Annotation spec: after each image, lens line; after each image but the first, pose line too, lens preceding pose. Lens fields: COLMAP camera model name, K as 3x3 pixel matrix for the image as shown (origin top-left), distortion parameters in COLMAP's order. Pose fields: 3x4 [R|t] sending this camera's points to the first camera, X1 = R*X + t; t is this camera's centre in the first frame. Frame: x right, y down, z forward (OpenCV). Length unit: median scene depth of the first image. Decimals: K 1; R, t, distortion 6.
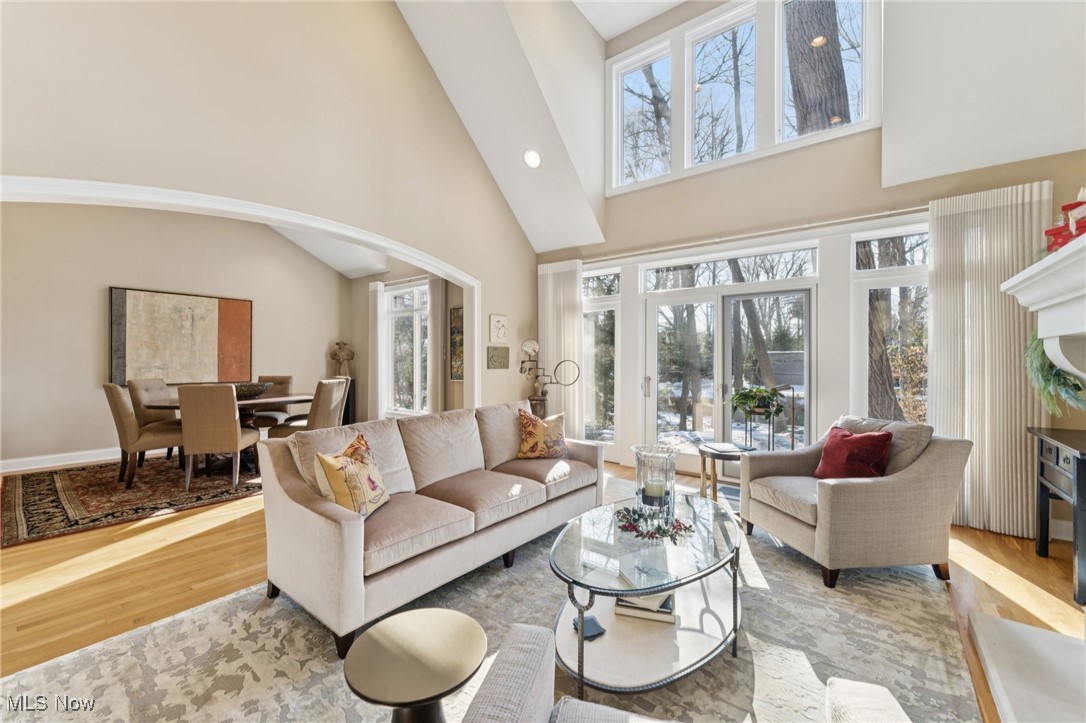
lens RADIAL K [[433.5, 0, 537.0], [0, 433.5, 364.4], [0, 0, 1]] dist [0.000027, -0.000023]
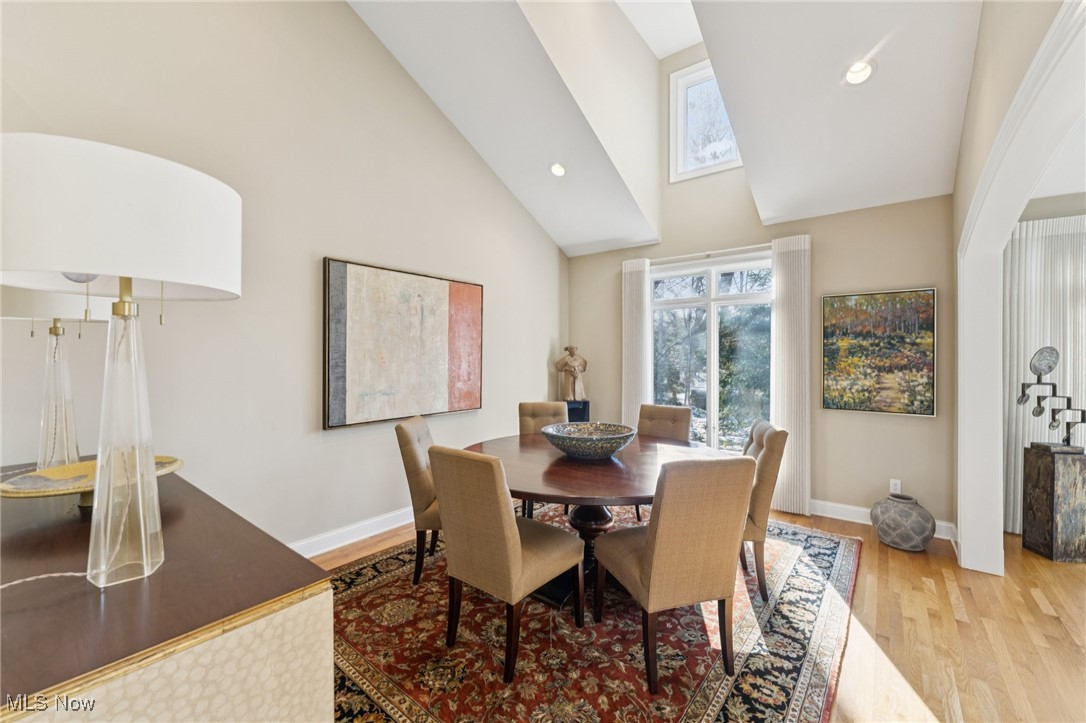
lens RADIAL K [[438.3, 0, 542.8], [0, 438.3, 359.3], [0, 0, 1]] dist [-0.001698, -0.000099]
pose [[0.999997, -0.001109, 0.002243, -0.653077], [0.001116, 0.999995, -0.002939, -0.037621], [-0.002240, 0.002942, 0.999993, 0.385854]]
